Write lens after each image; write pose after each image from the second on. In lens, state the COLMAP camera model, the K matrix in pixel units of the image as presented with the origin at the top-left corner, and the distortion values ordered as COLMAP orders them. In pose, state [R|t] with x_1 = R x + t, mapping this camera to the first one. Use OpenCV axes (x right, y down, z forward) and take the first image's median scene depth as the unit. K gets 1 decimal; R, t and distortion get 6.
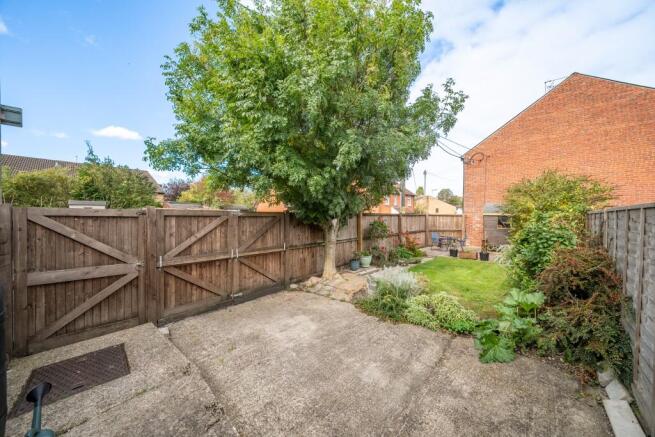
lens RADIAL K [[224.3, 0, 323.7], [0, 224.3, 218.0], [0, 0, 1]] dist [-0.015317, -0.000070]
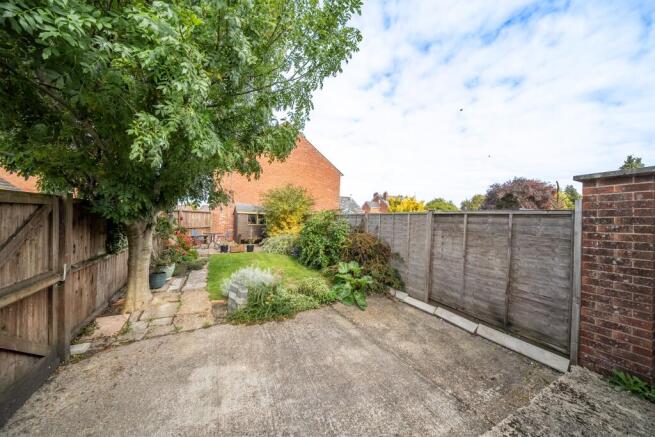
lens RADIAL K [[224.3, 0, 328.5], [0, 224.3, 217.3], [0, 0, 1]] dist [-0.015317, -0.000070]
pose [[0.349995, 0.010622, 0.936691, -0.520699], [-0.021326, 0.999767, -0.003369, 0.007988], [-0.936509, -0.018797, 0.350140, 0.431075]]
